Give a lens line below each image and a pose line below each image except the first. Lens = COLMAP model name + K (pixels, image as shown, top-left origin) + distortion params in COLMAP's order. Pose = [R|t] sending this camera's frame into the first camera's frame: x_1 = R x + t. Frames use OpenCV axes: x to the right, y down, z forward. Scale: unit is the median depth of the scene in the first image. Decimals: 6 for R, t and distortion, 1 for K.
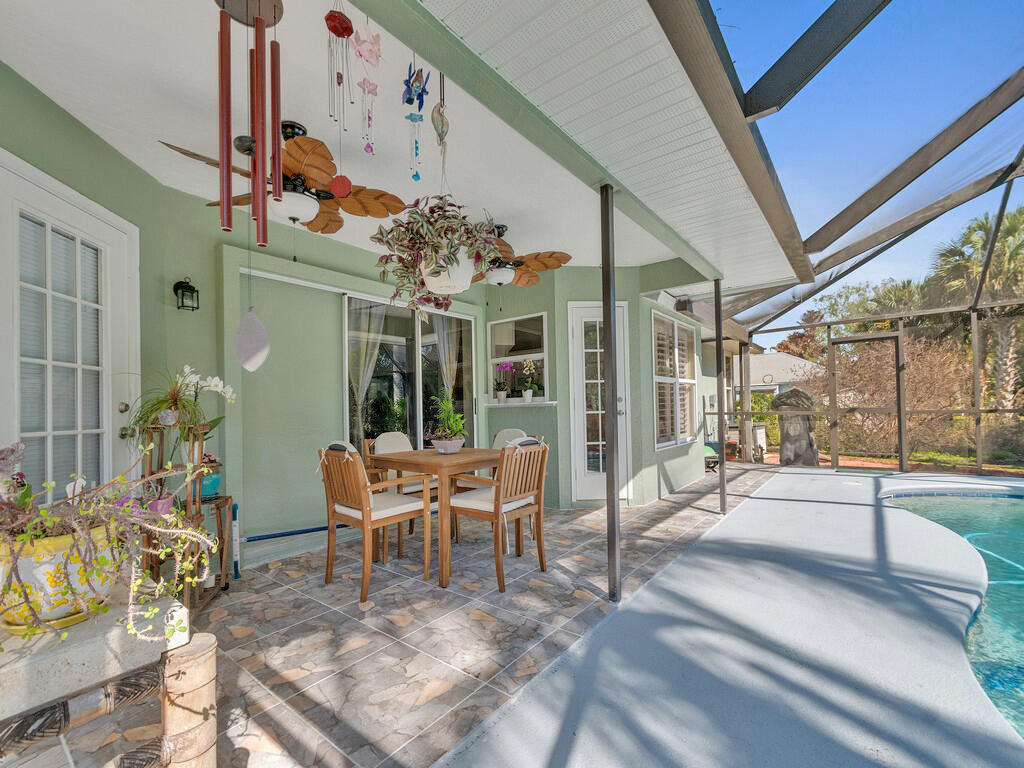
lens RADIAL K [[455.9, 0, 483.3], [0, 455.9, 402.2], [0, 0, 1]] dist [0.007559, -0.003416]
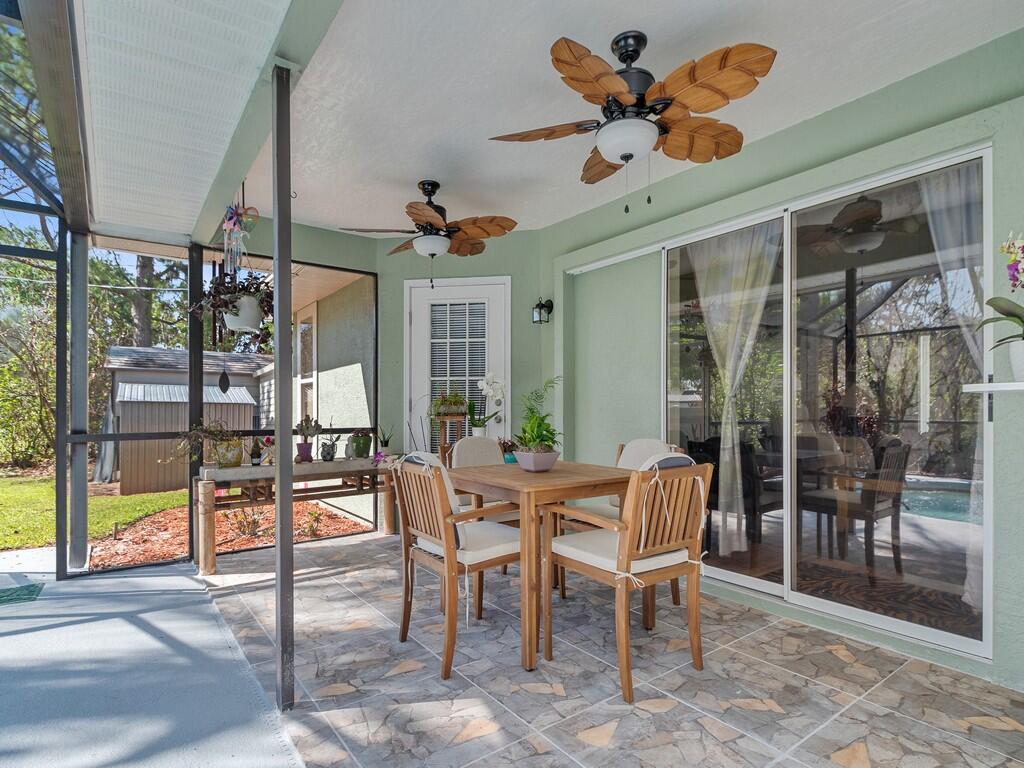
lens RADIAL K [[547.8, 0, 509.8], [0, 547.8, 393.9], [0, 0, 1]] dist [-0.028953, -0.000694]
pose [[-0.243549, -0.005267, -0.969874, 0.830597], [0.022472, 0.999686, -0.011071, 0.004707], [0.969628, -0.024491, -0.243354, 1.300464]]
